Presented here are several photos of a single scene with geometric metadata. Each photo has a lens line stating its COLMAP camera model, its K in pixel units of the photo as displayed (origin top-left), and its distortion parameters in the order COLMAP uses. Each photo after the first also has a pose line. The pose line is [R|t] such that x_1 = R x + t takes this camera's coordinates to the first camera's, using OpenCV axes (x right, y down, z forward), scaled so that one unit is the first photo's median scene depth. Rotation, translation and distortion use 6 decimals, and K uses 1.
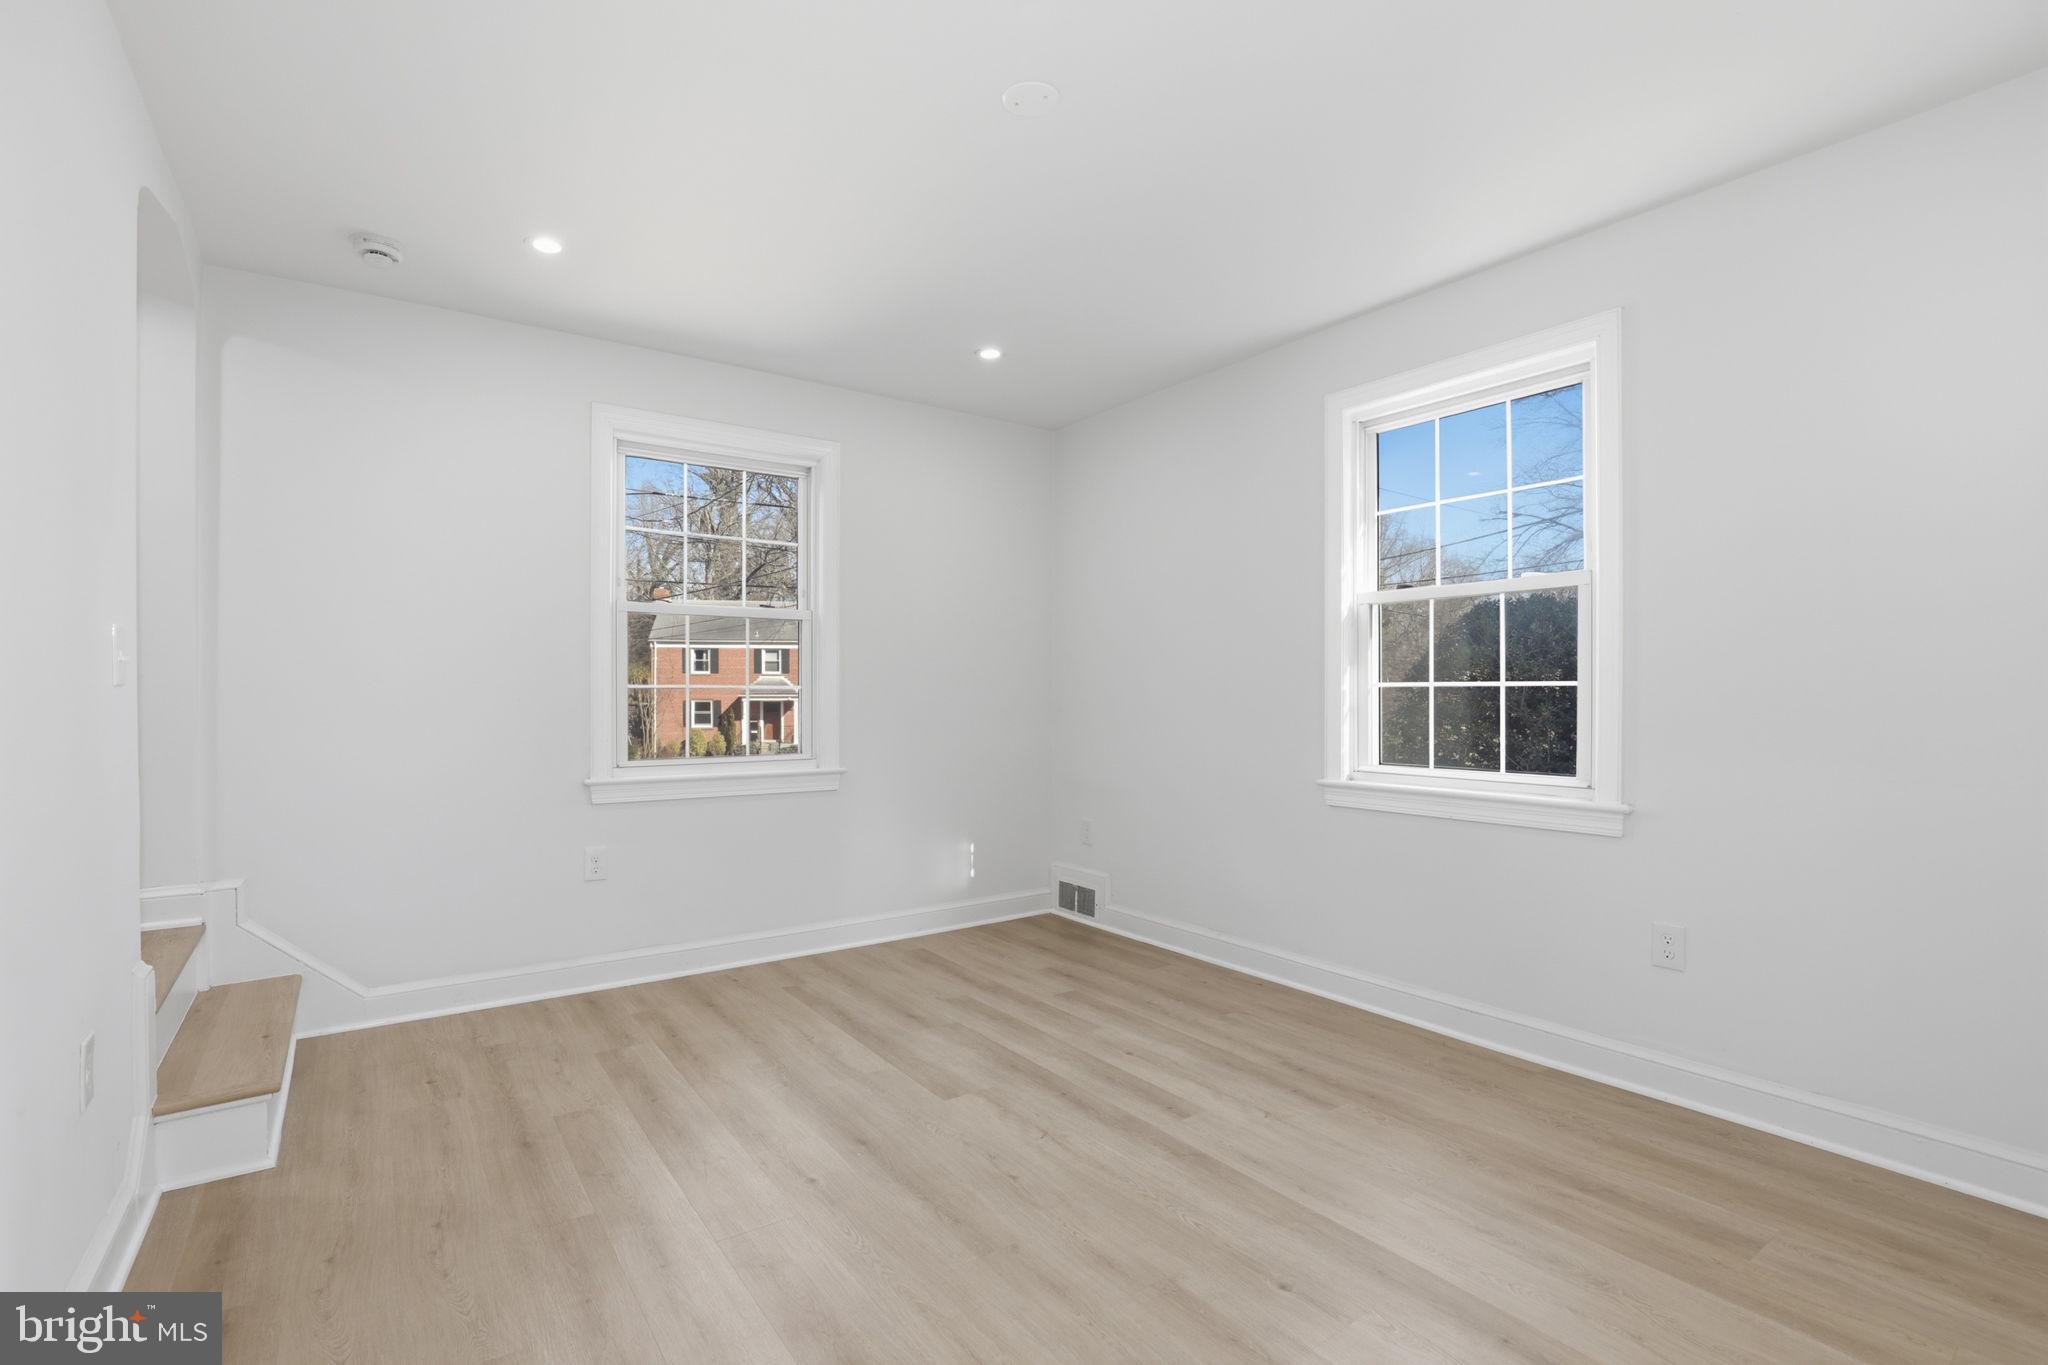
lens RADIAL K [[982.6, 0, 1029.7], [0, 982.6, 694.5], [0, 0, 1]] dist [-0.042009, 0.011558]
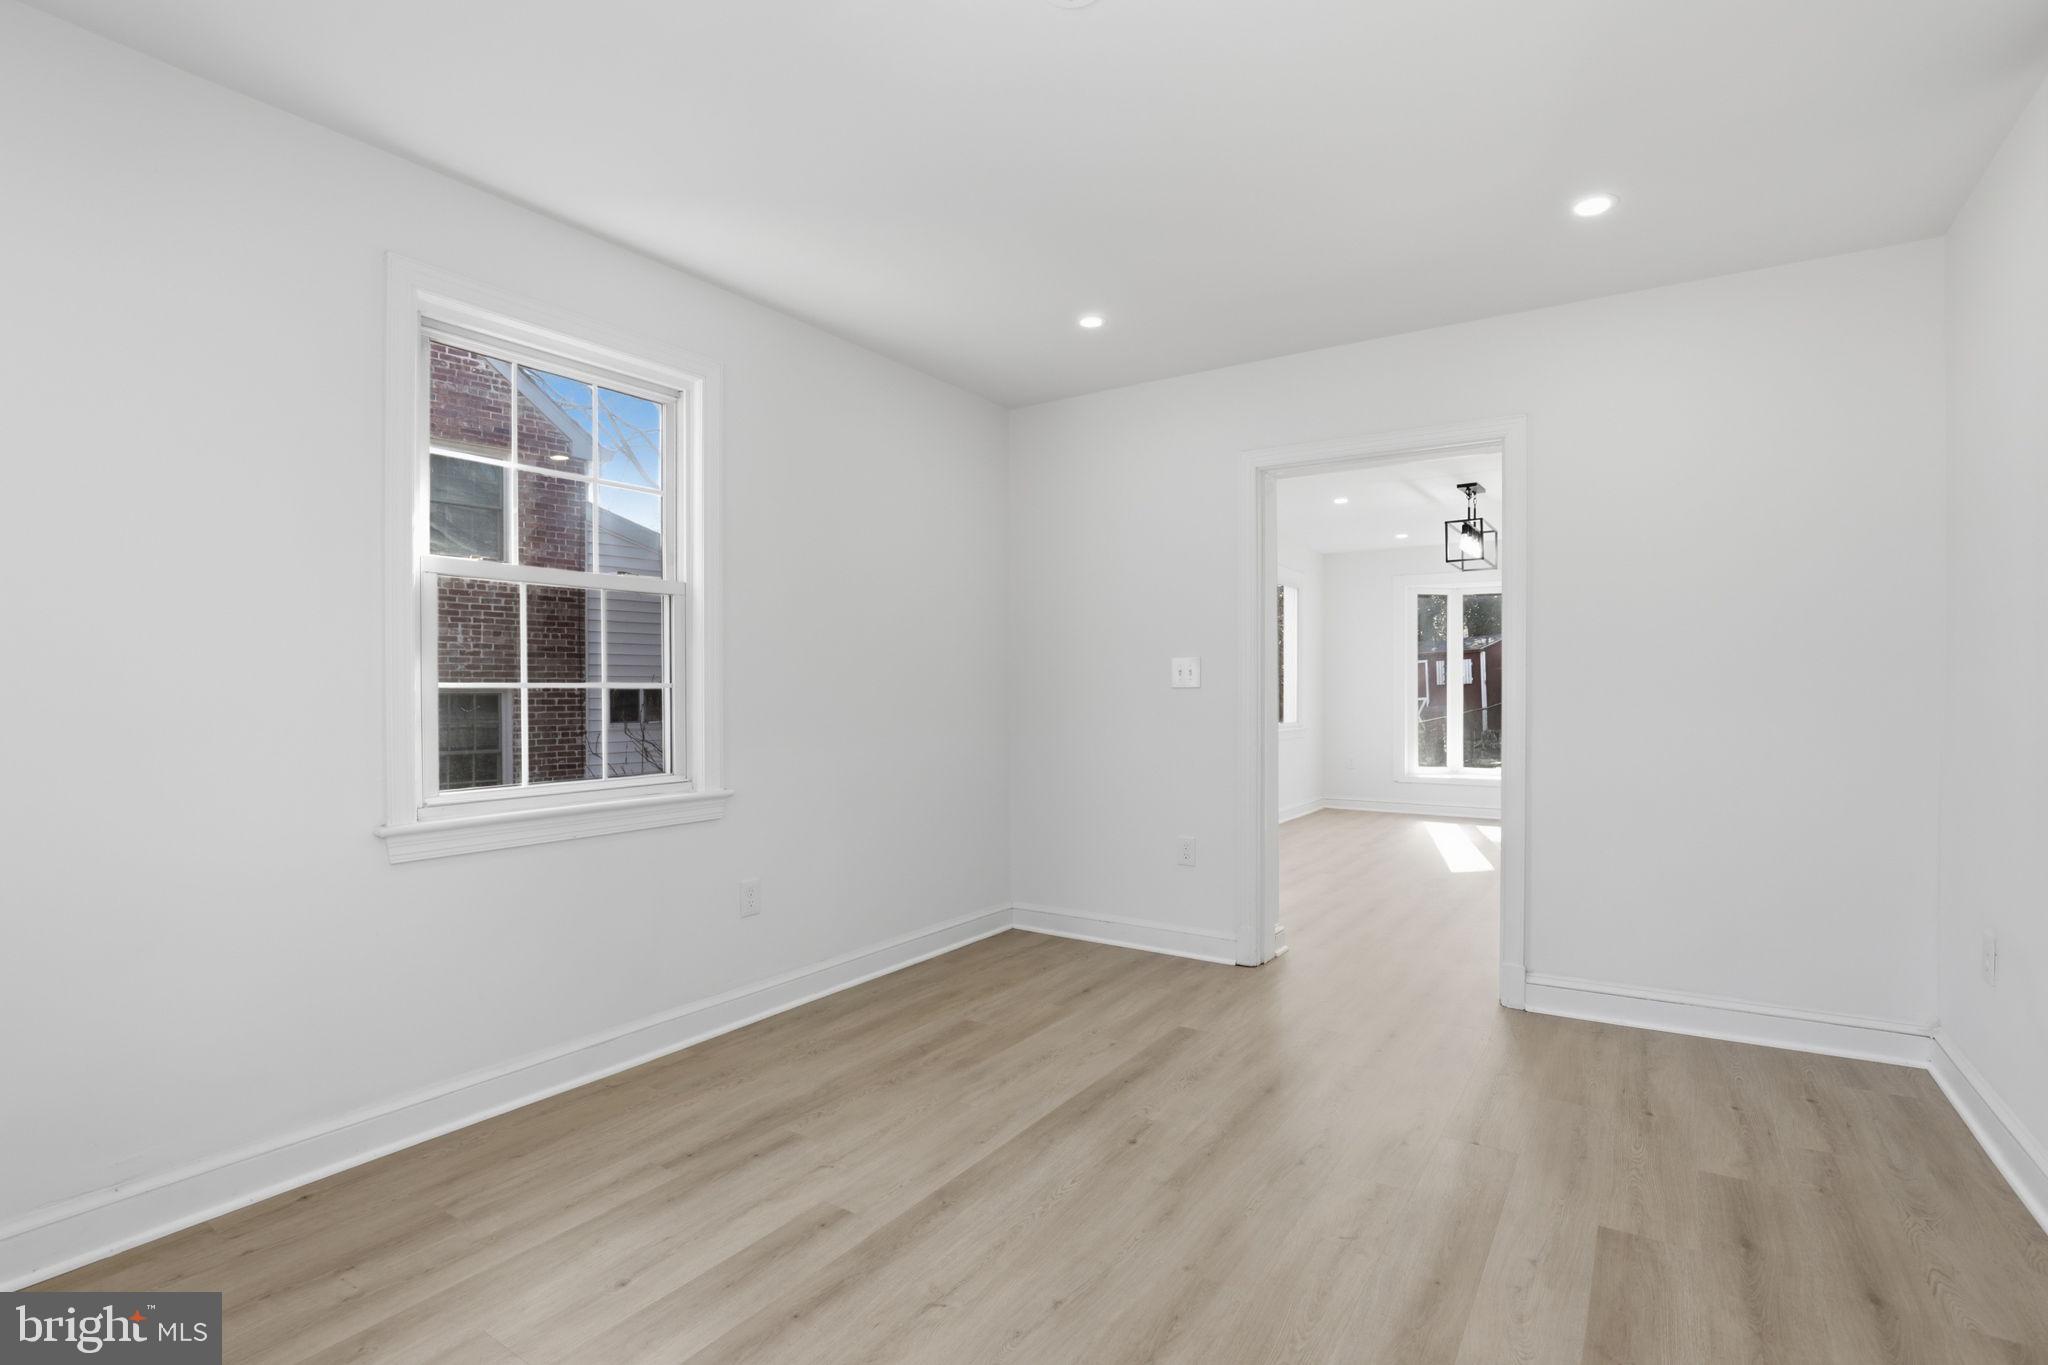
lens RADIAL K [[982.6, 0, 1029.7], [0, 982.6, 694.5], [0, 0, 1]] dist [-0.042009, 0.011558]
pose [[-0.386571, -0.001308, 0.922259, -0.618581], [0.004056, 0.999987, 0.003119, -0.004330], [-0.922251, 0.004946, -0.386561, 1.109989]]
